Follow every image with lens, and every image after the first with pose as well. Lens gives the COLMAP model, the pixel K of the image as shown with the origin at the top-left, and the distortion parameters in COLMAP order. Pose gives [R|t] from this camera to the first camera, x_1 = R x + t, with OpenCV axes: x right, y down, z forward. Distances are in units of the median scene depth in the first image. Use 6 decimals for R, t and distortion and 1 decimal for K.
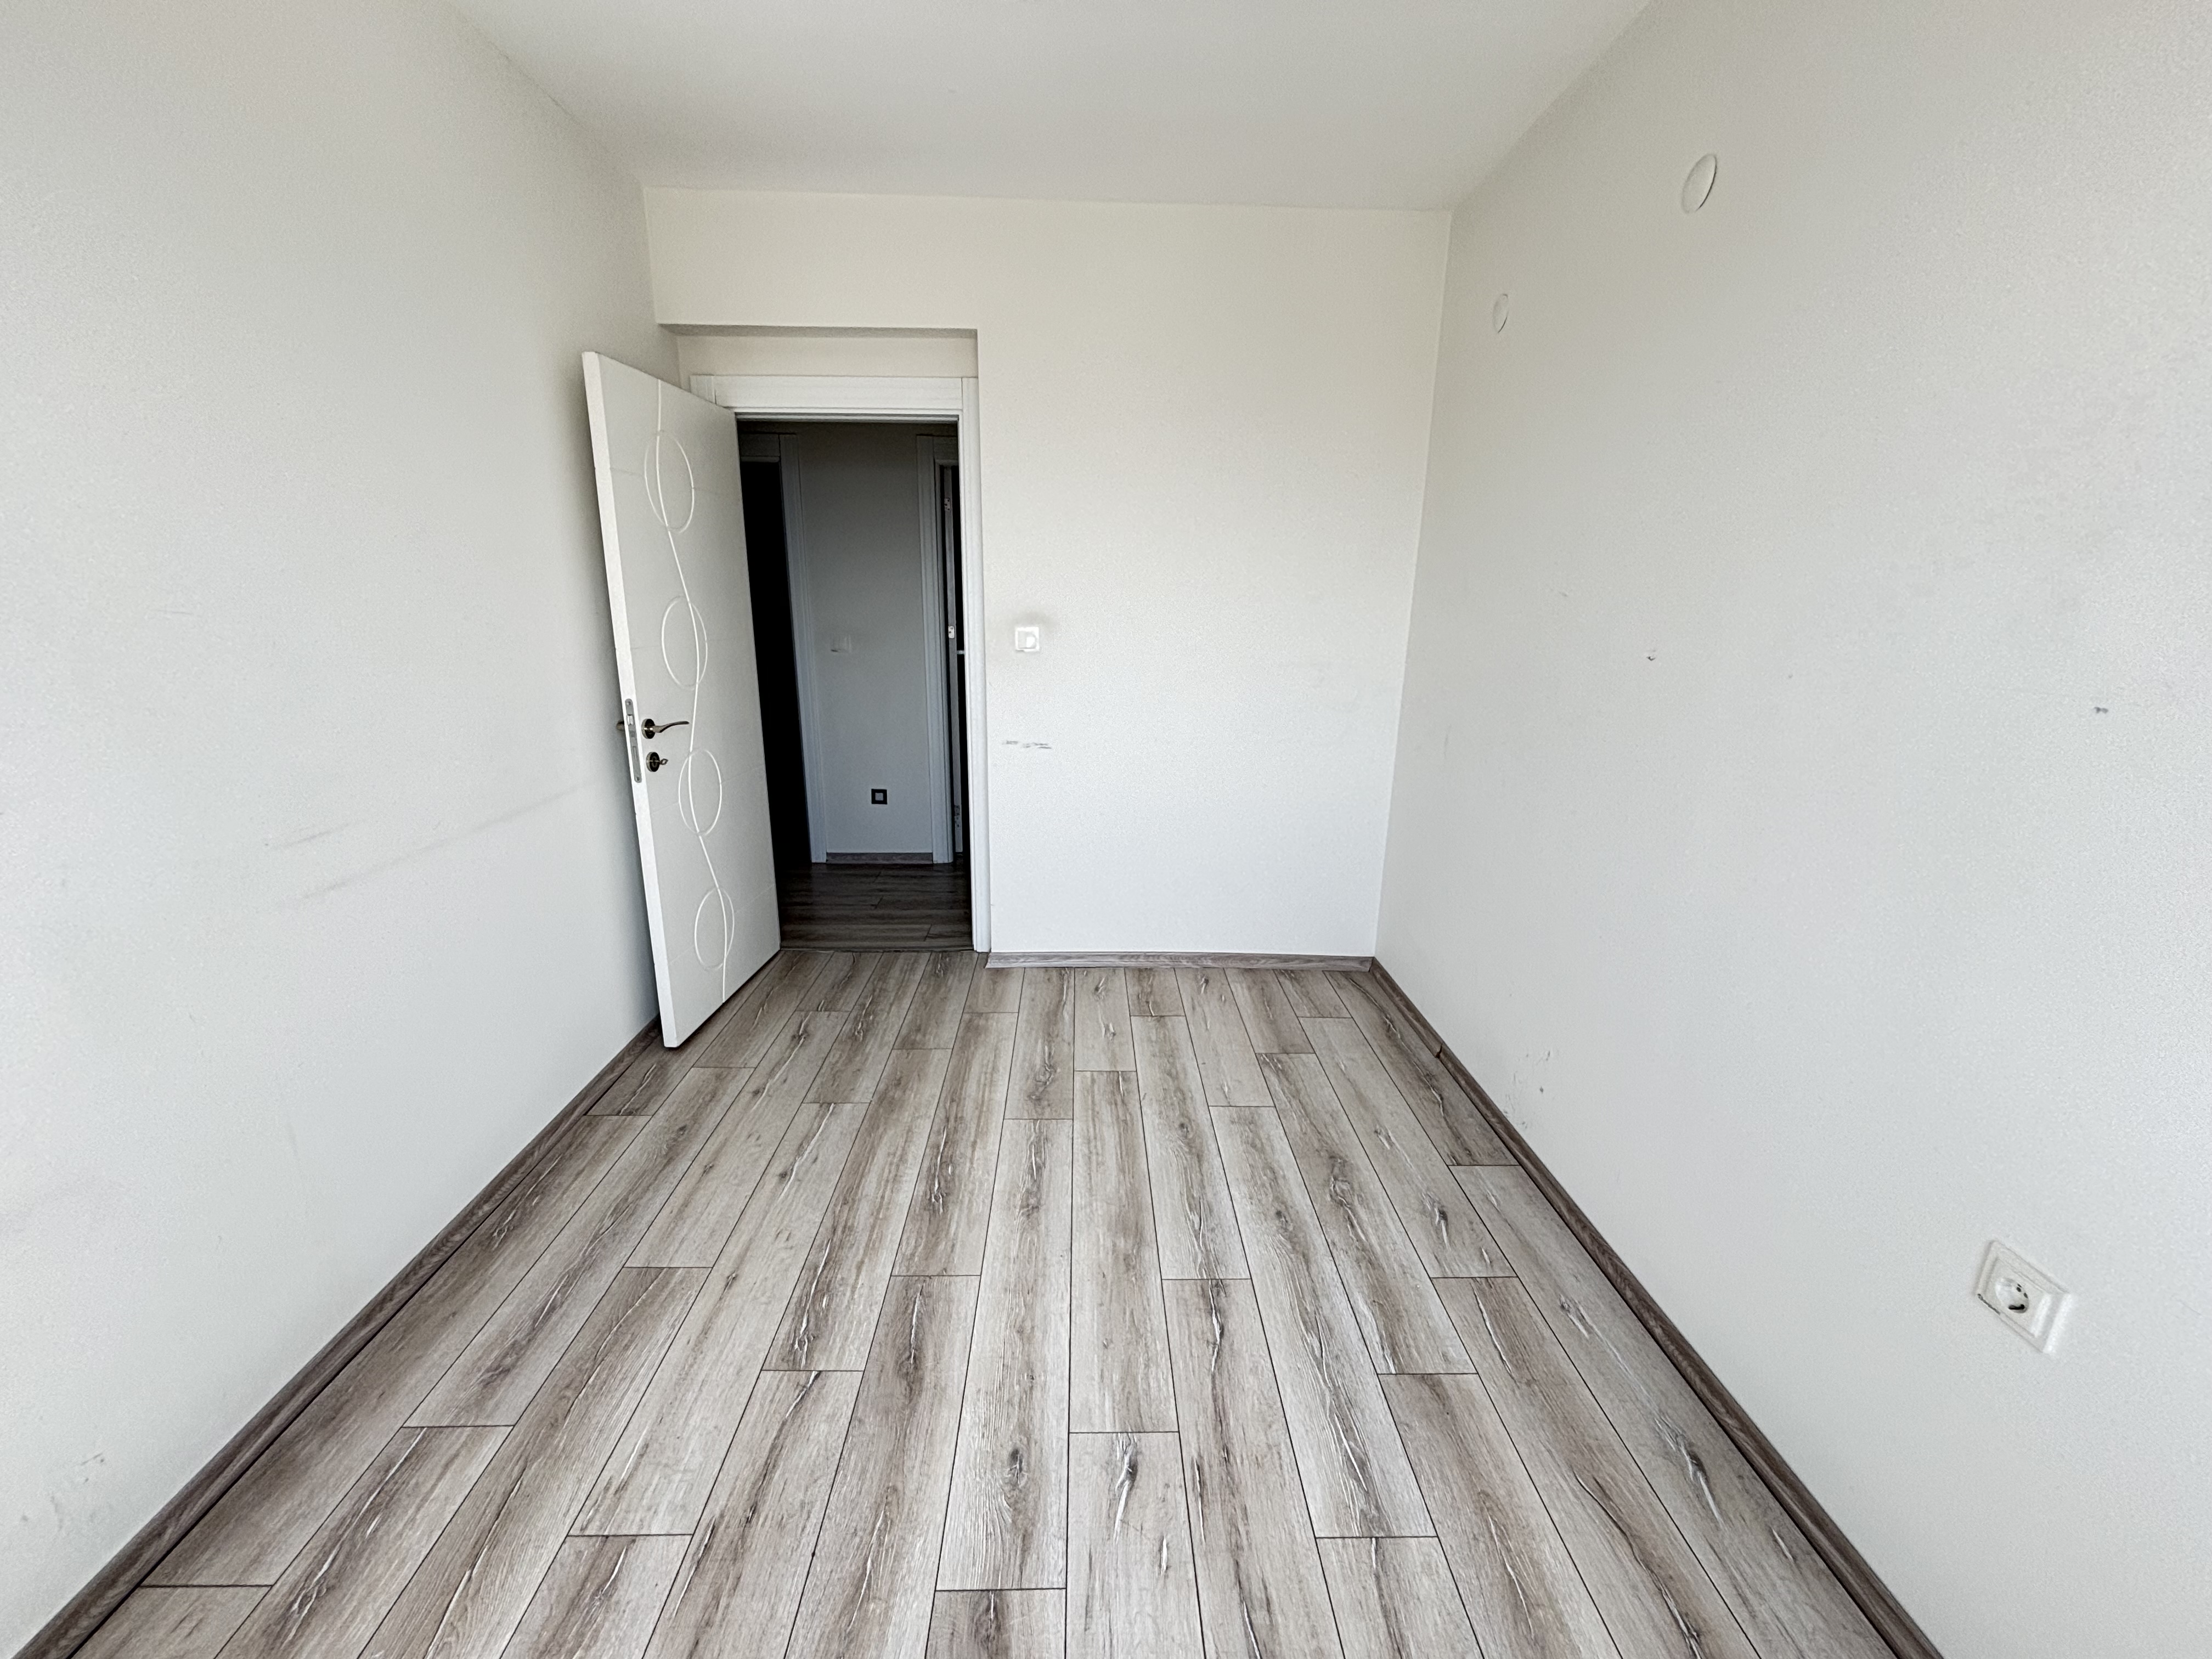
lens RADIAL K [[900.8, 0, 1099.0], [0, 900.8, 830.6], [0, 0, 1]] dist [0.003792, 0.000197]
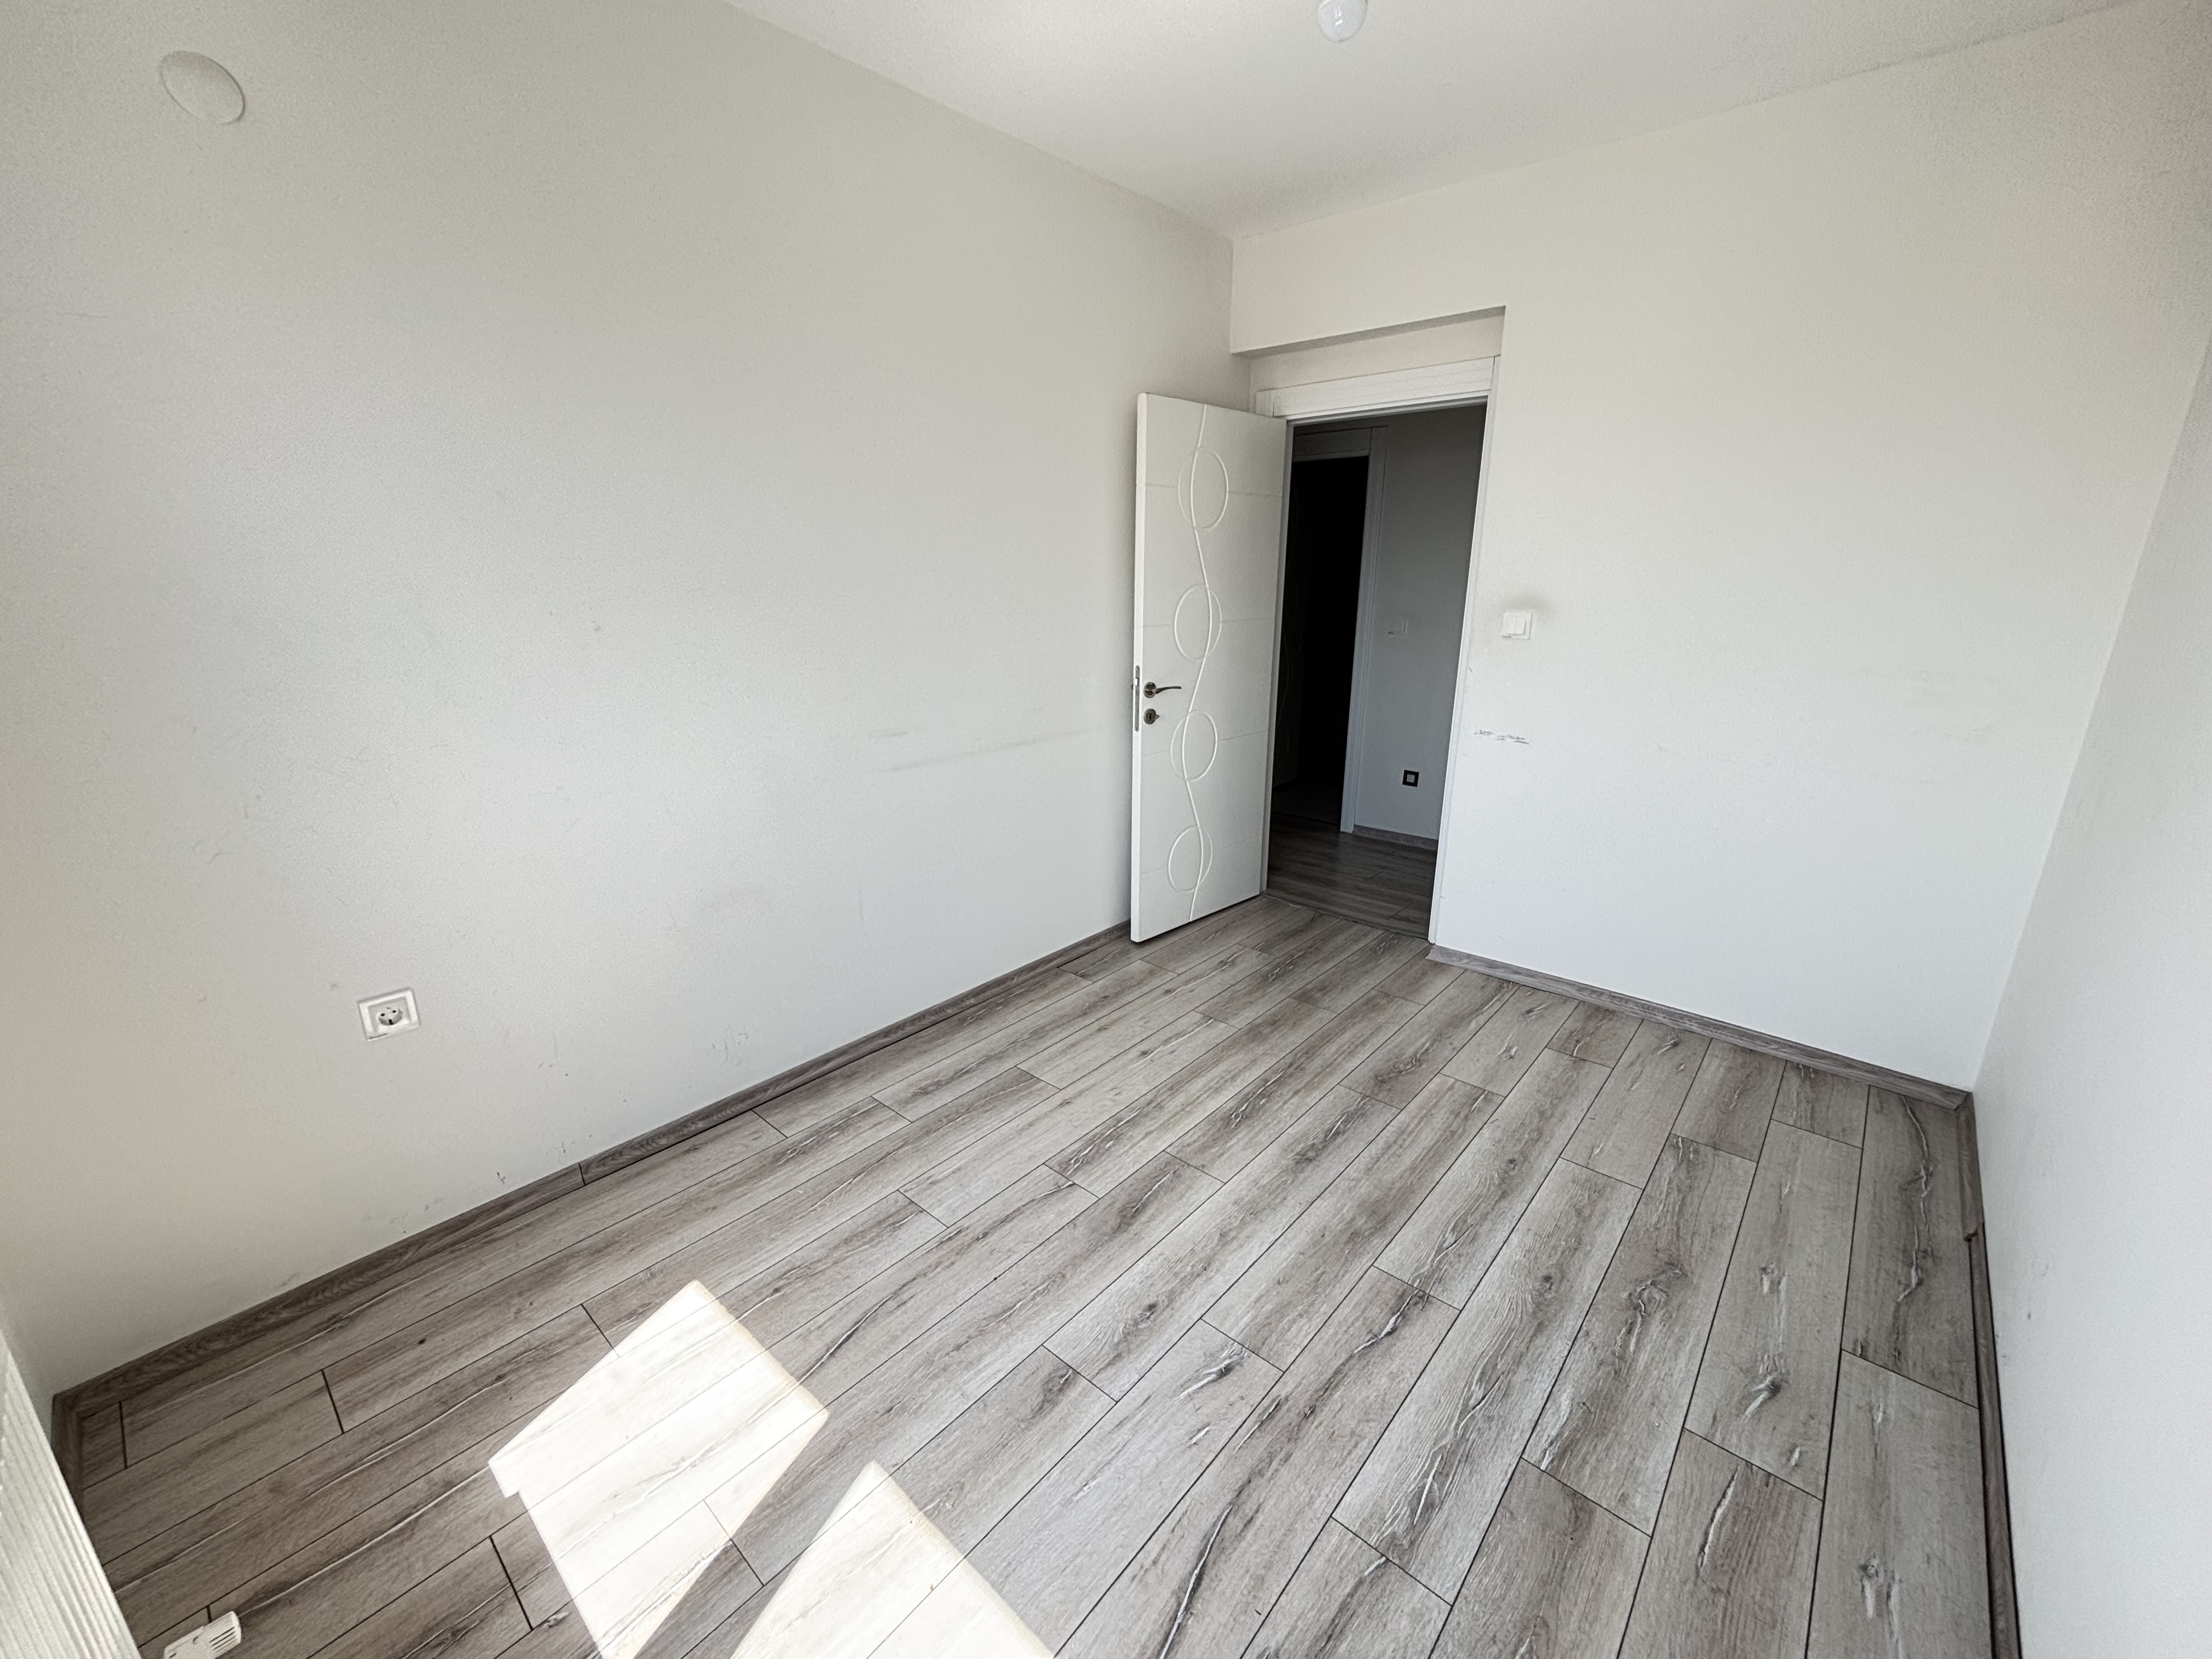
lens RADIAL K [[900.8, 0, 1103.6], [0, 900.8, 829.3], [0, 0, 1]] dist [0.003792, 0.000197]
pose [[0.737062, 0.177638, -0.652061, 0.277490], [-0.167466, 0.982753, 0.078431, -0.005690], [0.654747, 0.051389, 0.754099, 0.013734]]
